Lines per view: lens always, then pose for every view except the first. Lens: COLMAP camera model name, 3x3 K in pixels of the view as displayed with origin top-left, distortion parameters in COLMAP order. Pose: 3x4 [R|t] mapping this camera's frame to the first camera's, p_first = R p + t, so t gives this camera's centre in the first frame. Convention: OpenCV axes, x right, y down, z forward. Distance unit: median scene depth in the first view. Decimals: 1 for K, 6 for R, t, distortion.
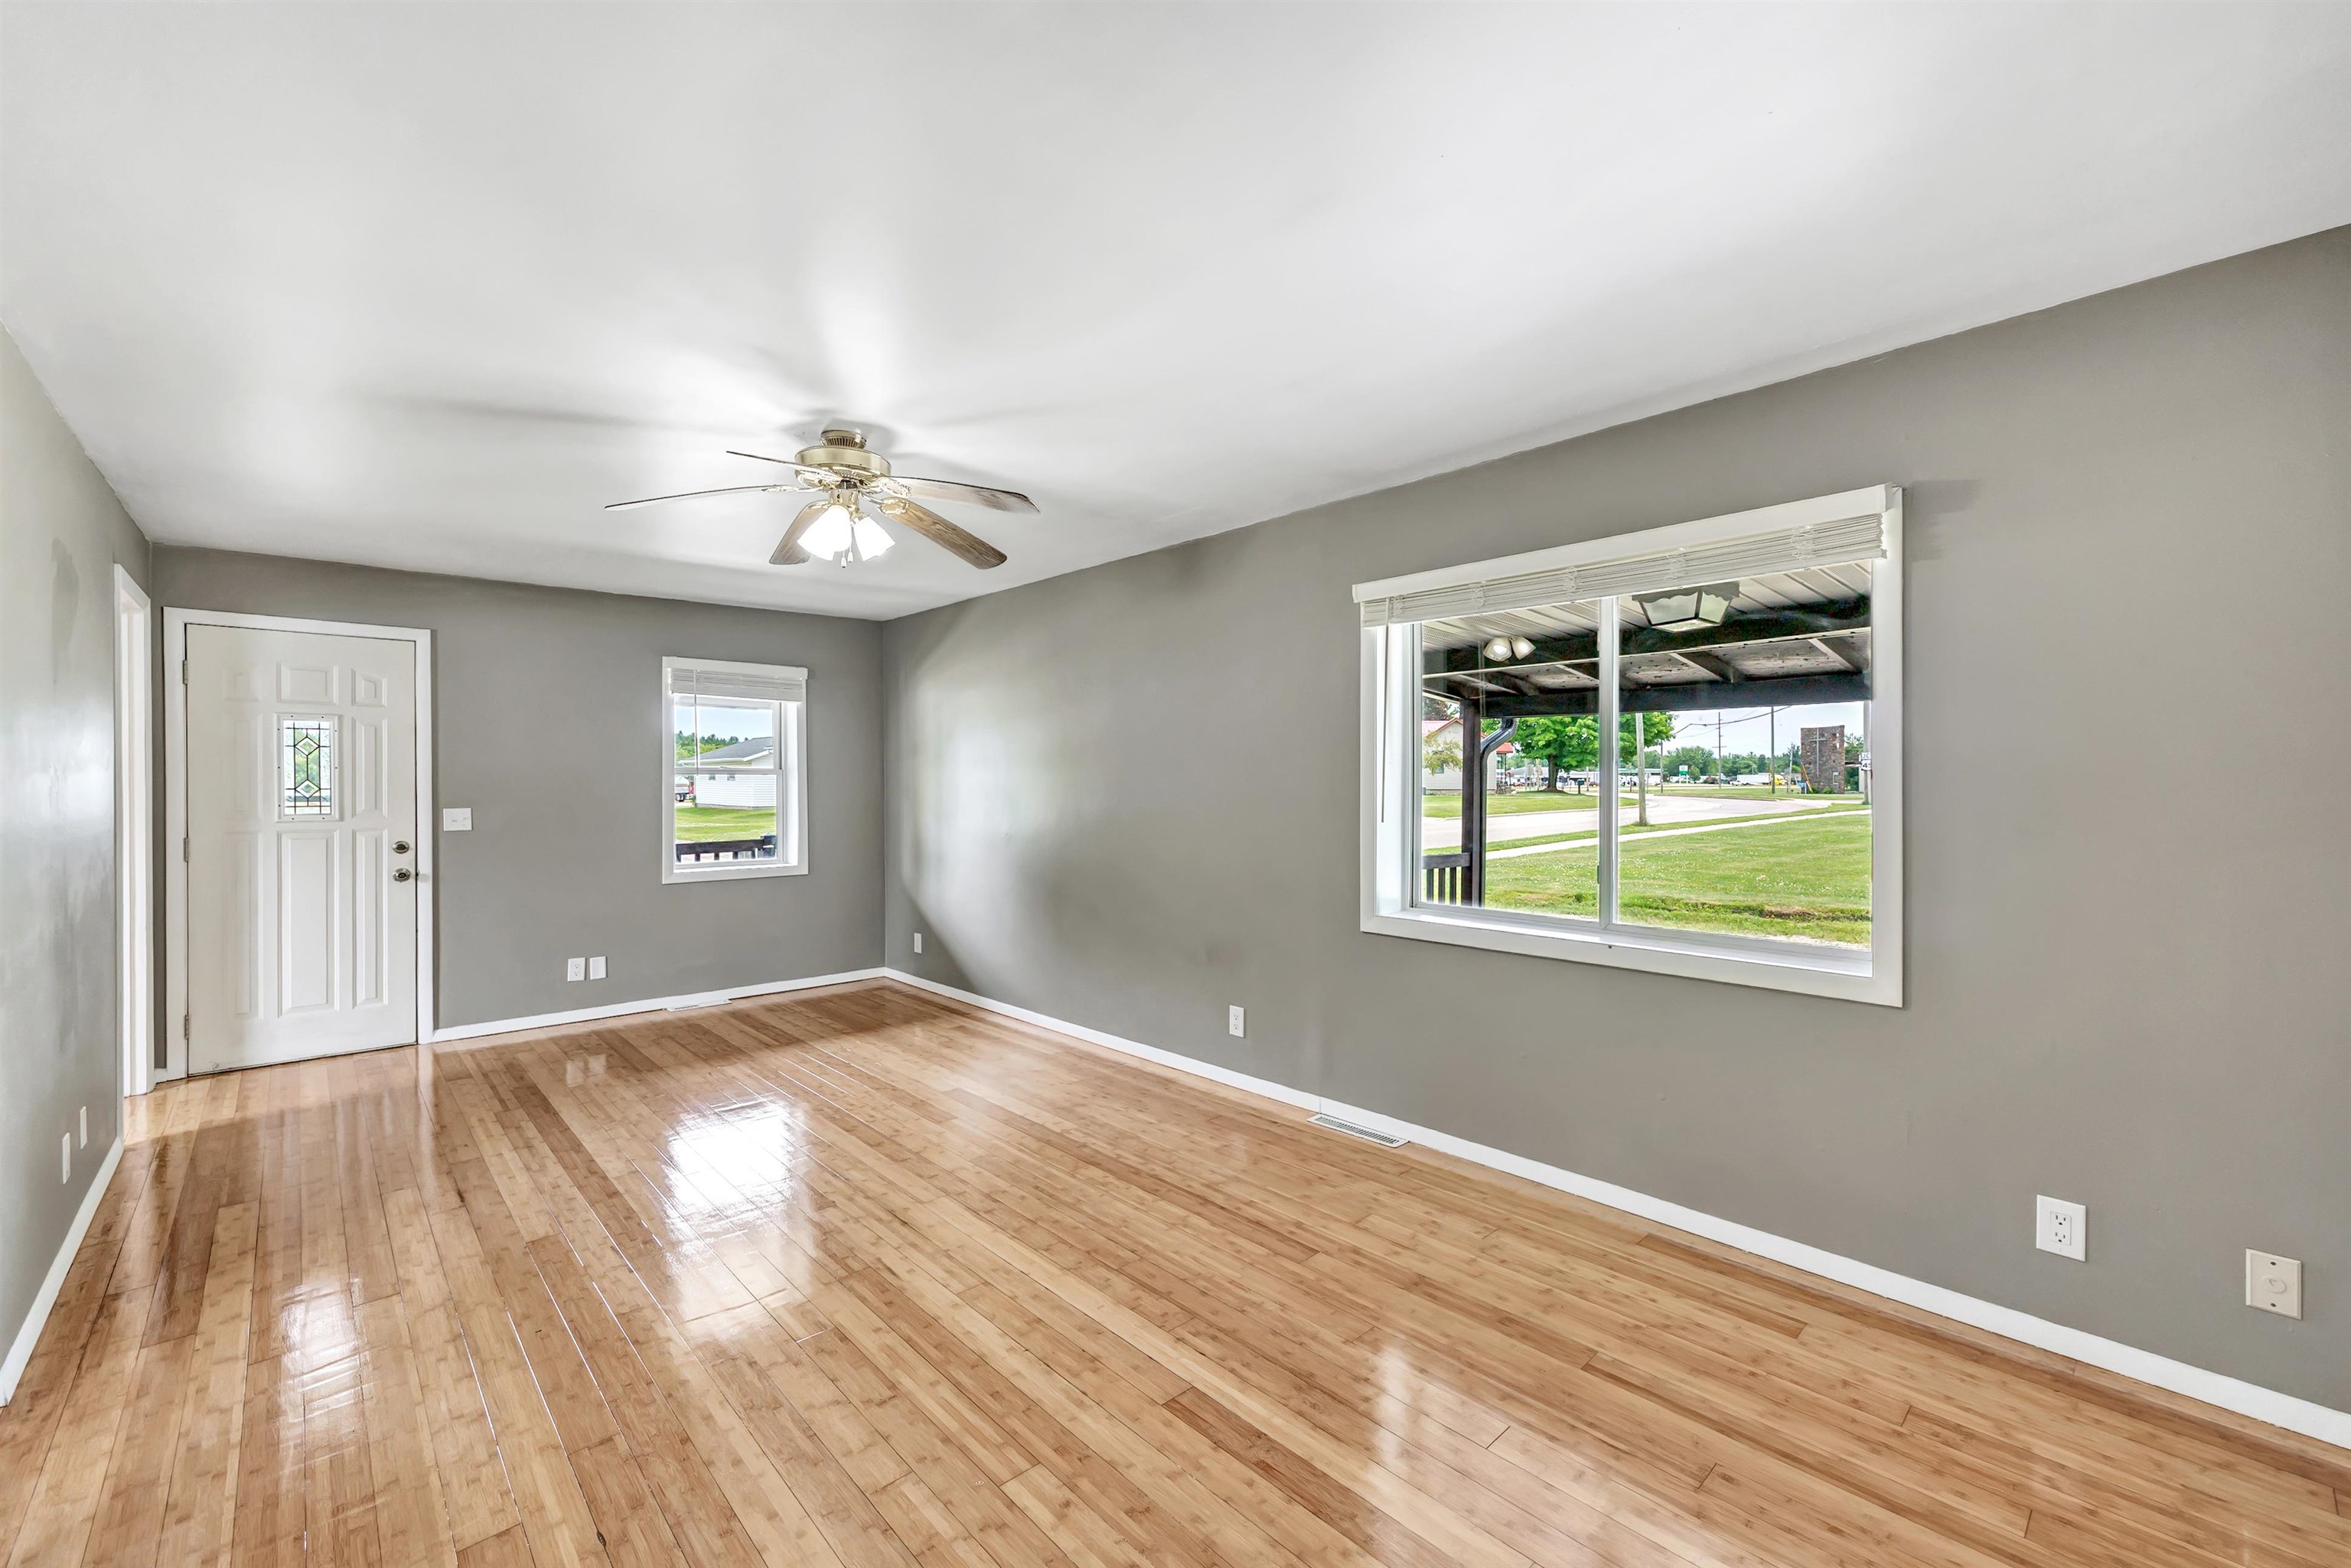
lens RADIAL K [[957.7, 0, 1174.3], [0, 957.7, 783.9], [0, 0, 1]] dist [0.000527, 0.000209]
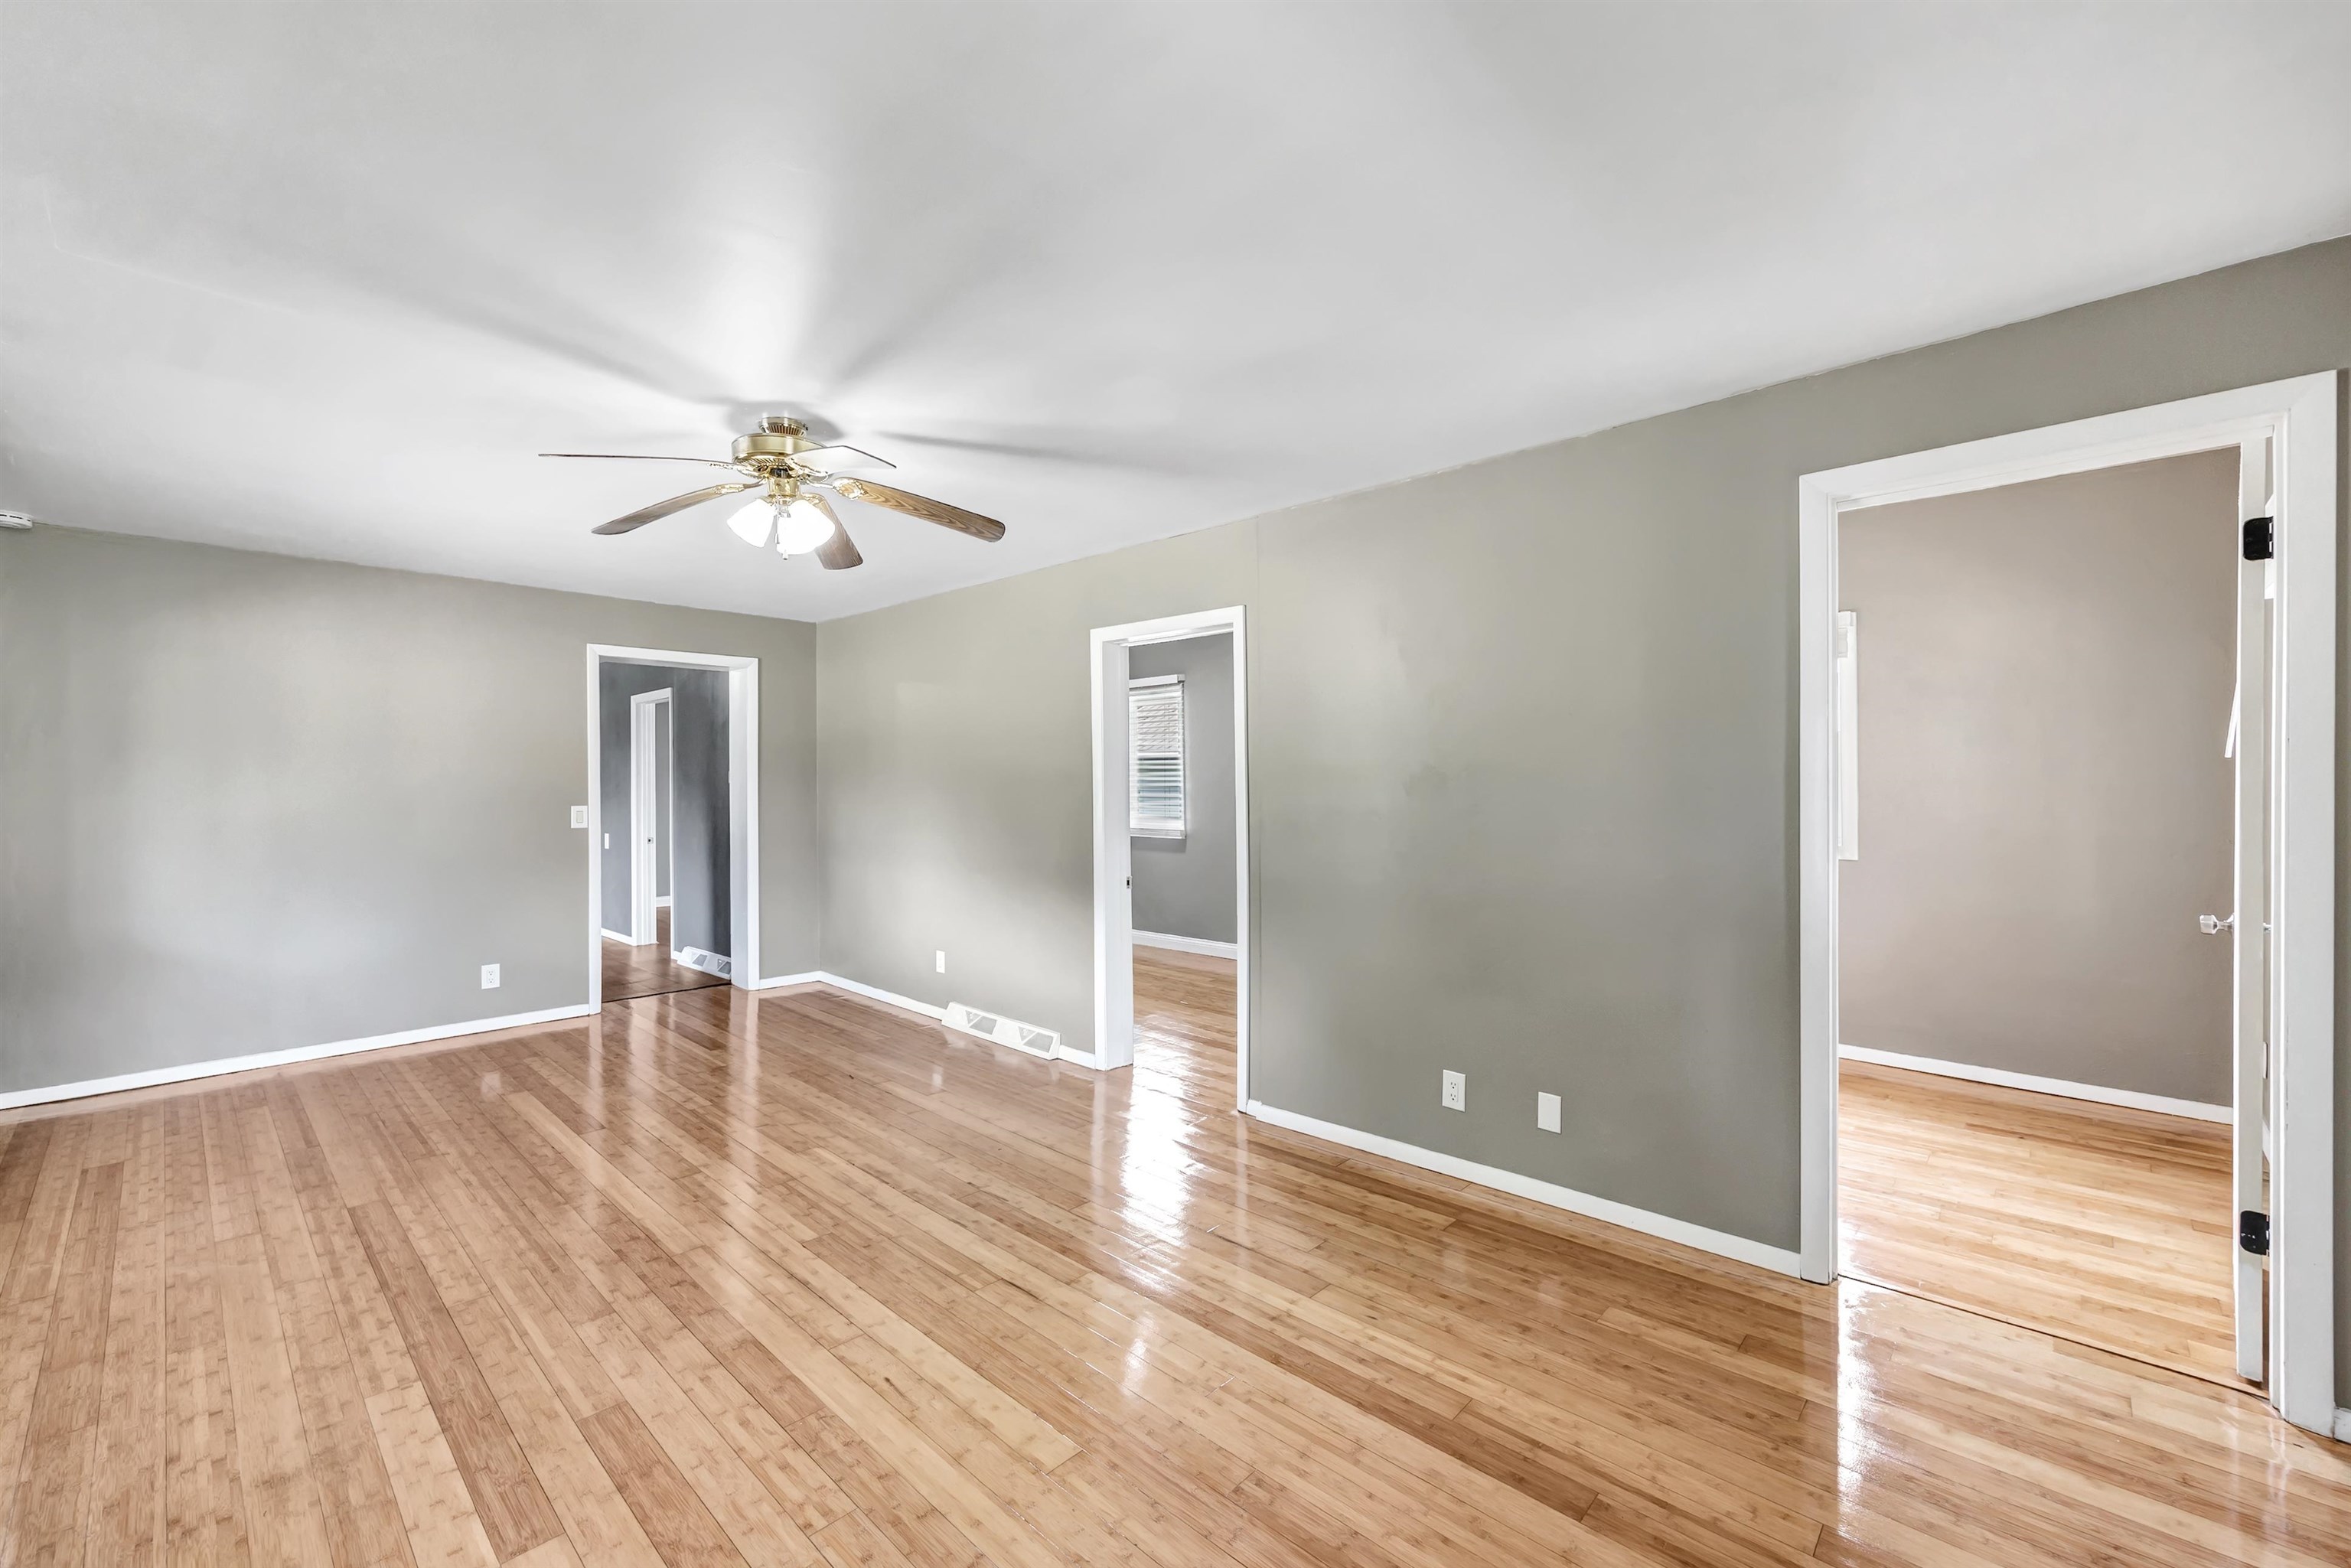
lens RADIAL K [[957.7, 0, 1176.8], [0, 957.7, 785.8], [0, 0, 1]] dist [0.000527, 0.000209]
pose [[-0.997805, 0.003709, -0.066123, -0.667752], [0.003405, 0.999983, 0.004711, 0.001192], [0.066139, 0.004475, -0.997800, 1.982023]]
